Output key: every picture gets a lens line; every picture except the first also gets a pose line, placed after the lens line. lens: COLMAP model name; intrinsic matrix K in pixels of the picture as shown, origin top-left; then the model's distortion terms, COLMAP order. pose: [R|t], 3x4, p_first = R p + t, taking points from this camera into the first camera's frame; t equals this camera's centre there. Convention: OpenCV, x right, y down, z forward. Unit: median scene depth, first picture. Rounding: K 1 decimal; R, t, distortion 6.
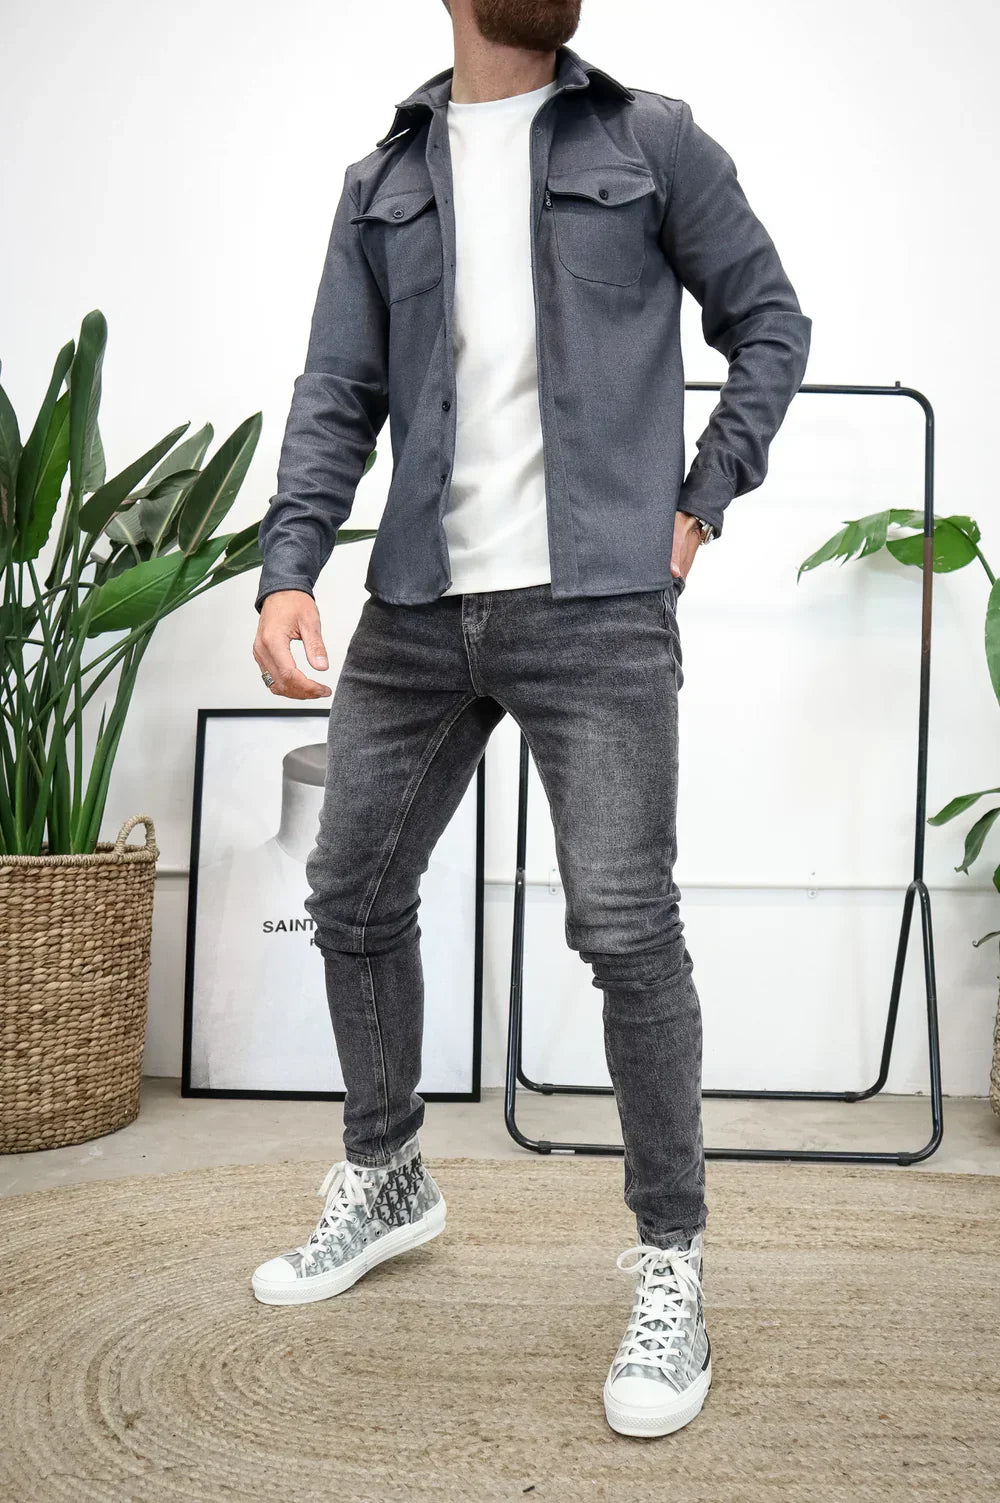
lens RADIAL K [[1225.1, 0, 501.0], [0, 1225.1, 735.3], [0, 0, 1]] dist [-0.053035, 0.006594]
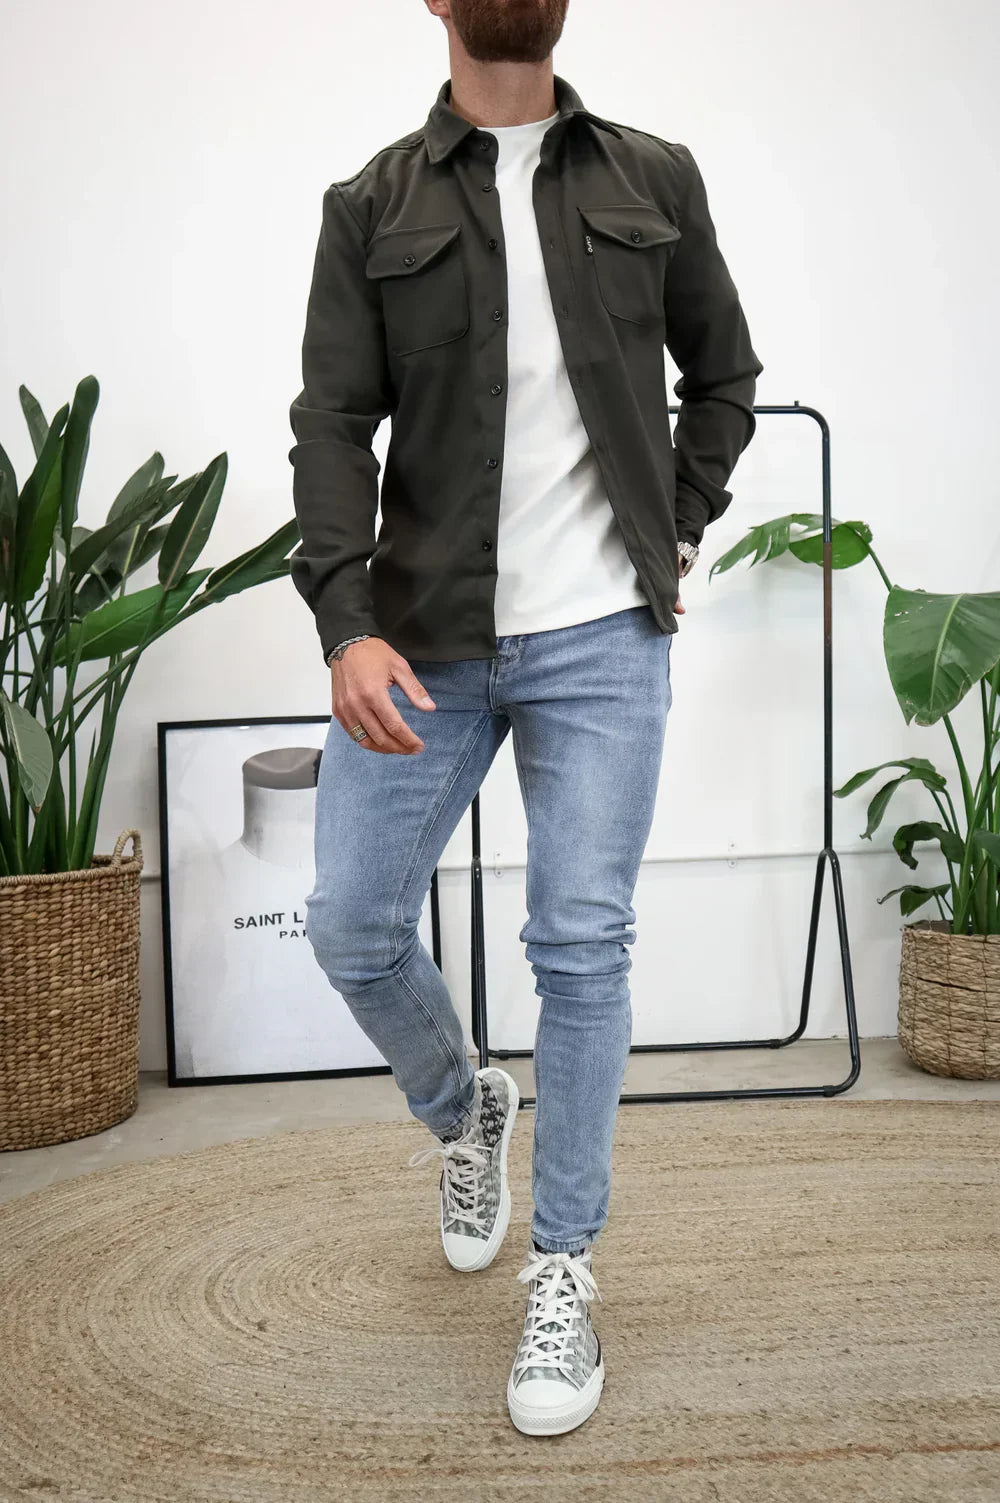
lens RADIAL K [[1301.2, 0, 500.0], [0, 1301.2, 751.5], [0, 0, 1]] dist [-0.001201, 0.001280]
pose [[0.993820, -0.049059, 0.099571, -0.085135], [0.044841, 0.998017, 0.044170, -0.041451], [-0.101541, -0.039432, 0.994050, -0.186155]]
